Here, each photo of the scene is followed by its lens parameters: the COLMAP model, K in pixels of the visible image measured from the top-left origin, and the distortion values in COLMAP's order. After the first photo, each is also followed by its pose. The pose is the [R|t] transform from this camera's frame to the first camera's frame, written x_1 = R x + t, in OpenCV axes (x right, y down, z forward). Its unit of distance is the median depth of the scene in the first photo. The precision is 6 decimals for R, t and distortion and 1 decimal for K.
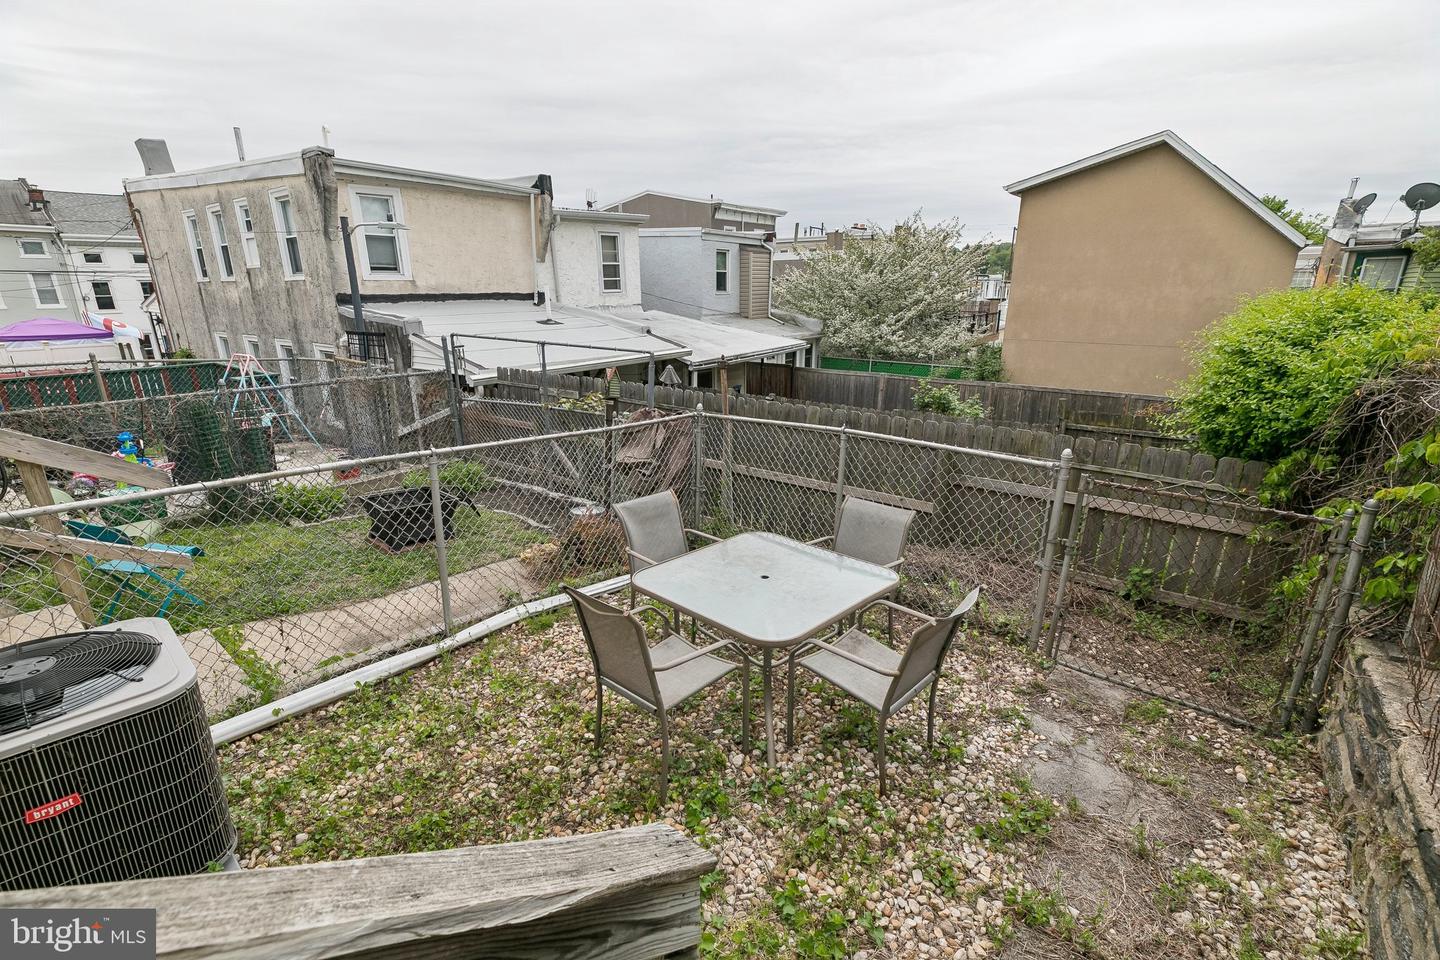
lens RADIAL K [[662.4, 0, 720.0], [0, 662.4, 480.0], [0, 0, 1]] dist [0.001452, 0.000041]
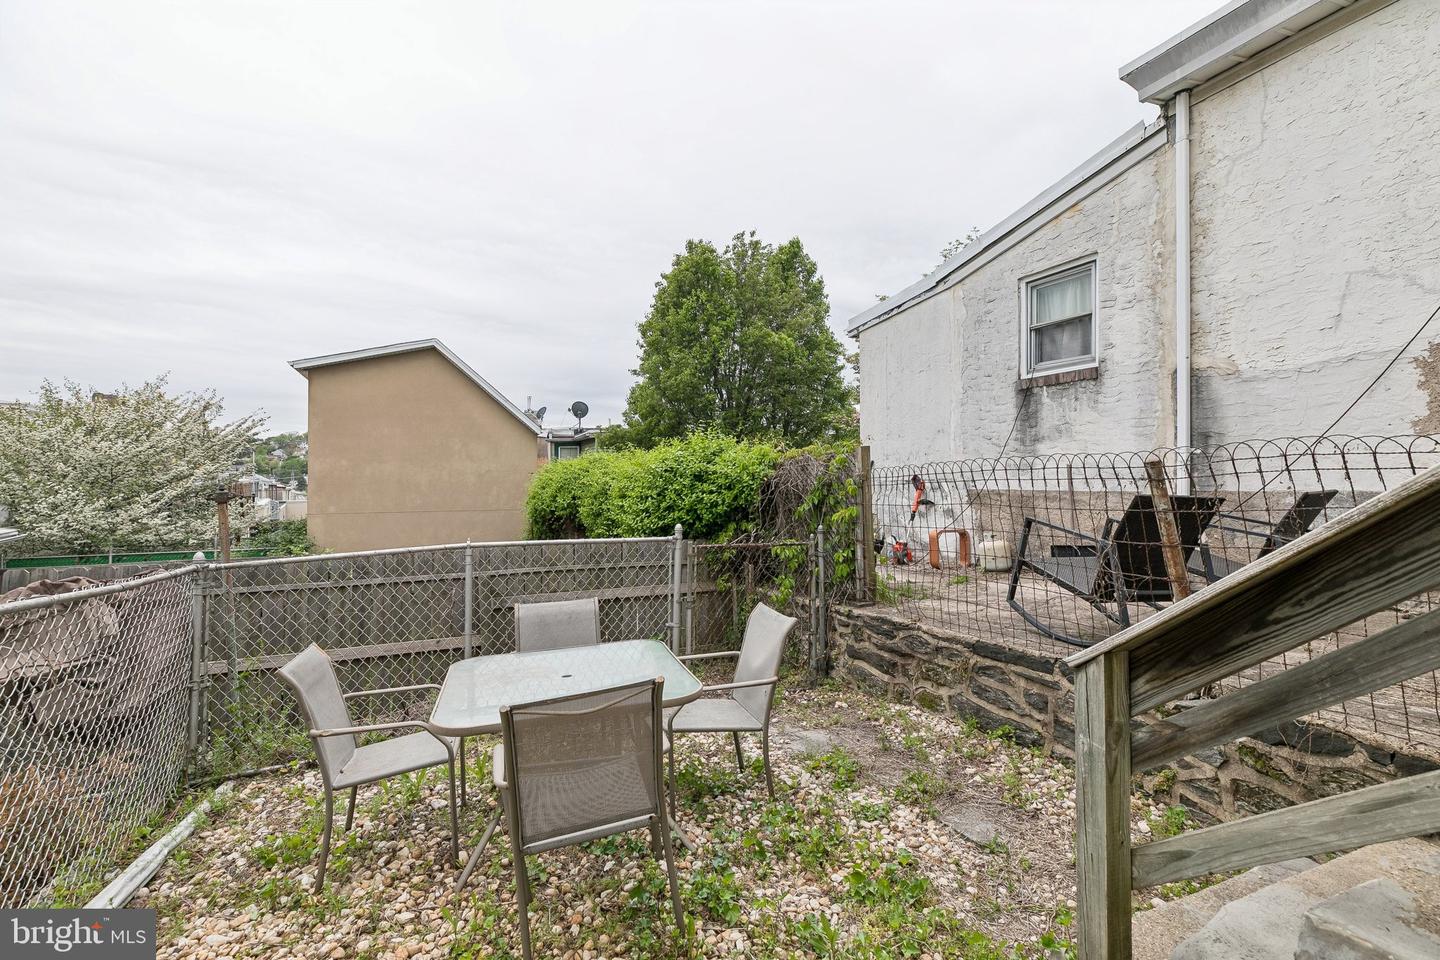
lens RADIAL K [[664.1, 0, 722.3], [0, 664.1, 455.8], [0, 0, 1]] dist [0.001491, 0.000164]
pose [[0.453208, 0.031271, 0.890856, -0.166703], [0.259321, 0.951536, -0.165326, 0.017802], [-0.852851, 0.305944, 0.423134, 0.093806]]
